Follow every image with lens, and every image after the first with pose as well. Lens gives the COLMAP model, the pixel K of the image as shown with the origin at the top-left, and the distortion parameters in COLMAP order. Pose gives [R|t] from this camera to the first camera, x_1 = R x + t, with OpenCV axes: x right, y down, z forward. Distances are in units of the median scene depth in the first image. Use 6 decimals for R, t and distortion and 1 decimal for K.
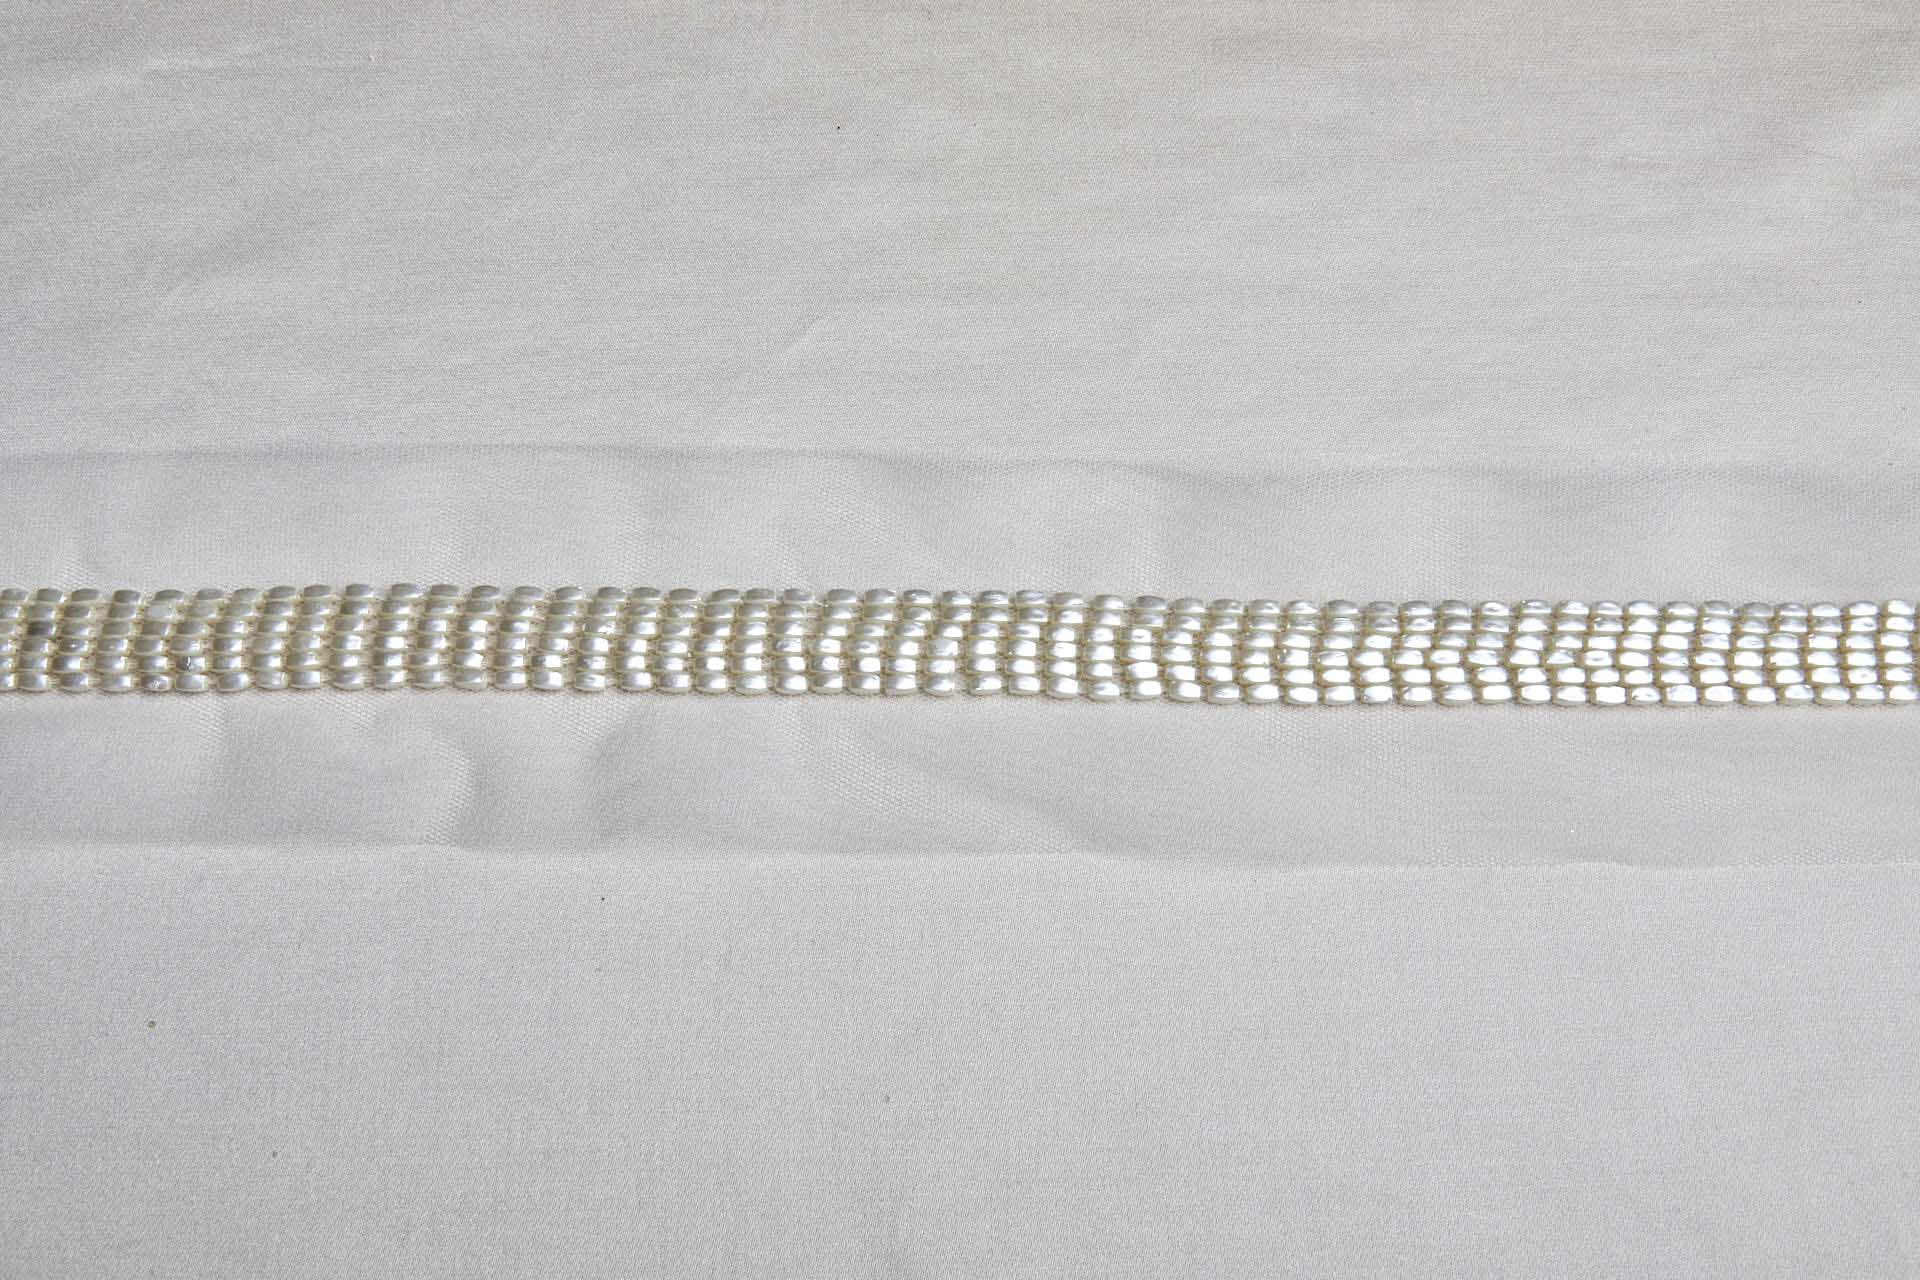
lens RADIAL K [[2095.1, 0, 962.2], [0, 2095.1, 636.7], [0, 0, 1]] dist [-0.013303, 0.000000]
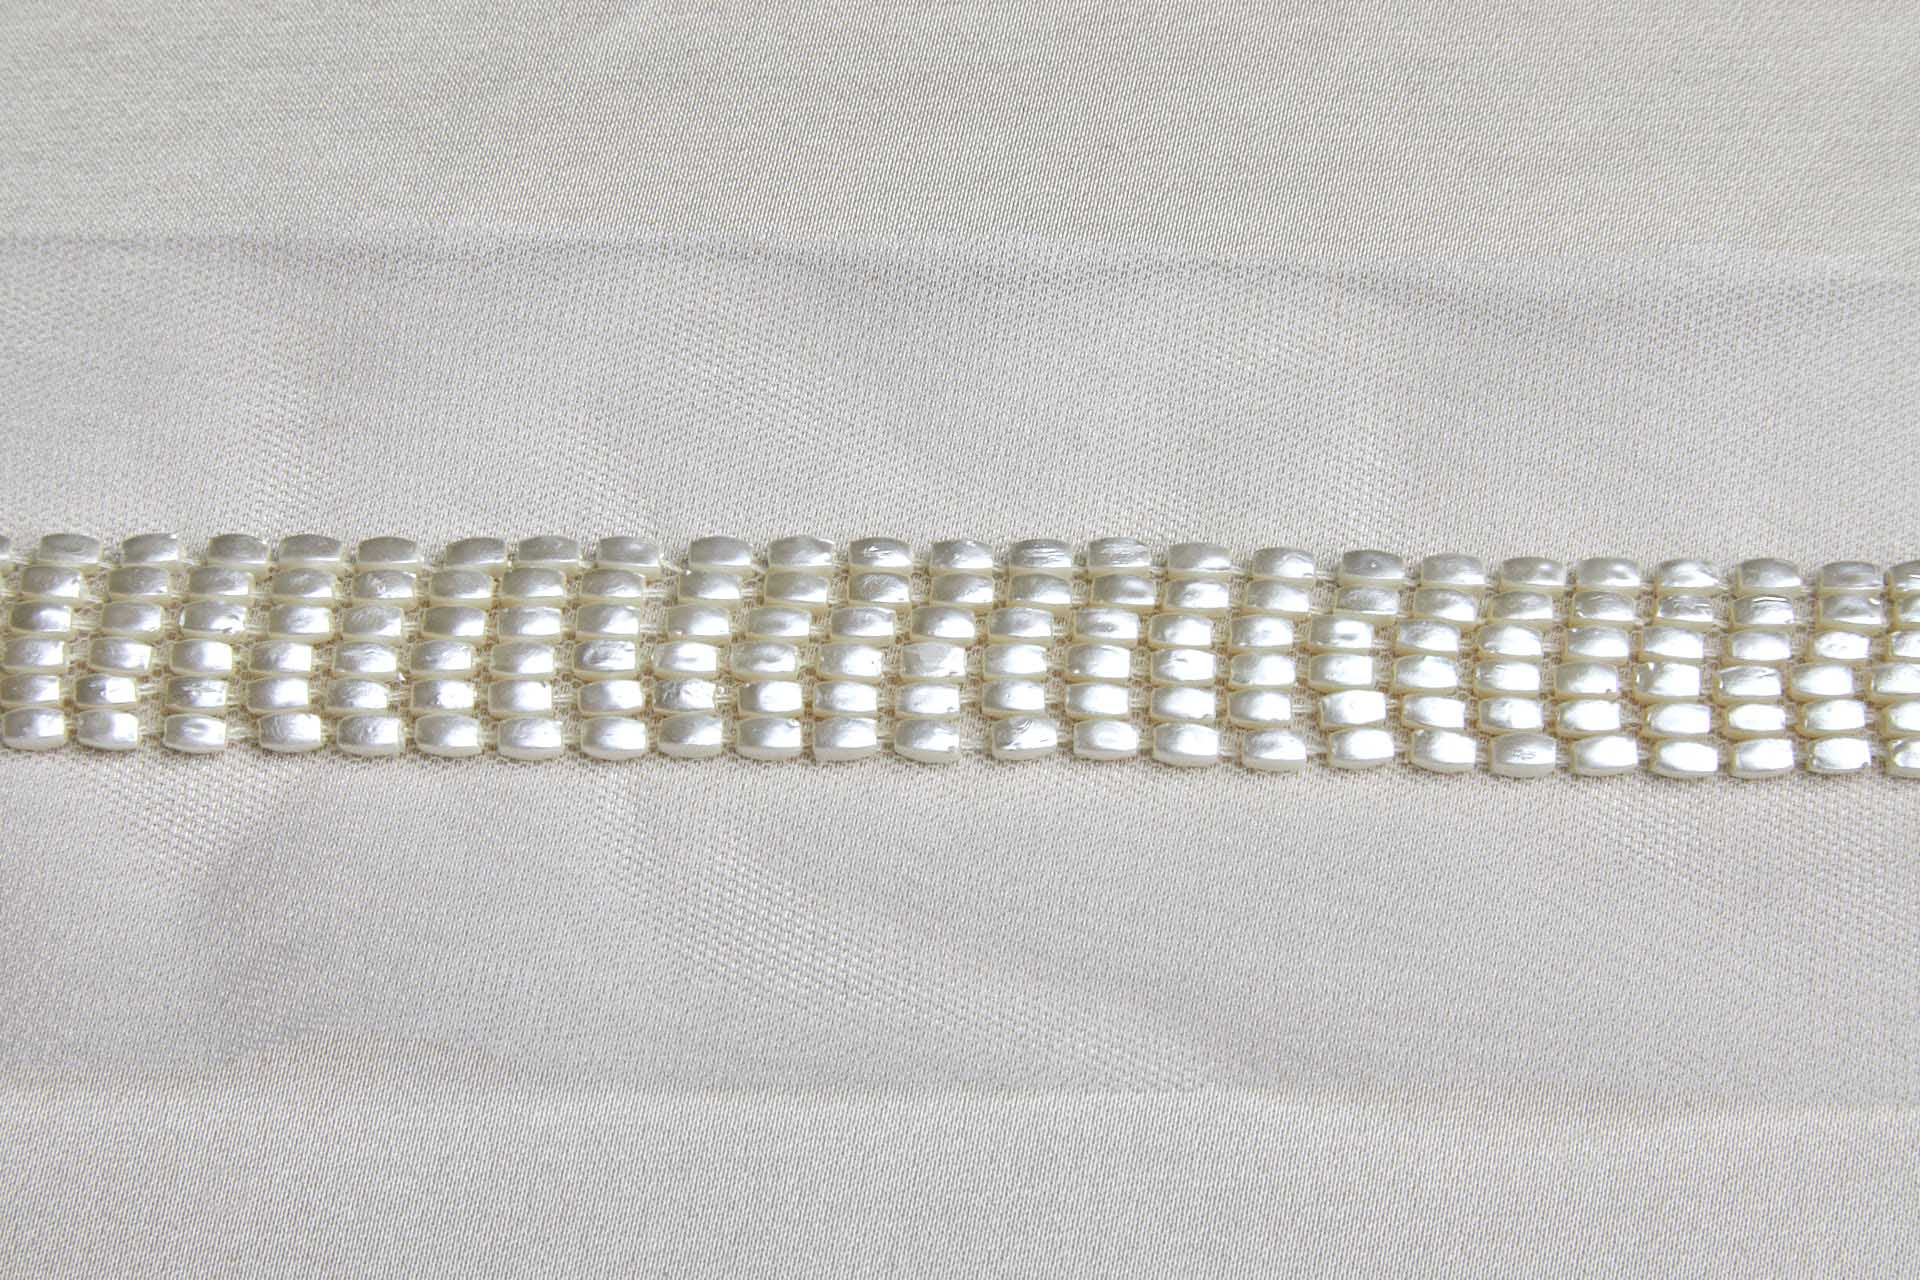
lens RADIAL K [[5863.7, 0, 958.7], [0, 5863.7, 637.2], [0, 0, 1]] dist [-0.476220, 0.000000]
pose [[0.999975, -0.002017, 0.006813, -0.012699], [0.002005, 0.999996, 0.001816, -0.002391], [-0.006817, -0.001803, 0.999975, -0.325080]]
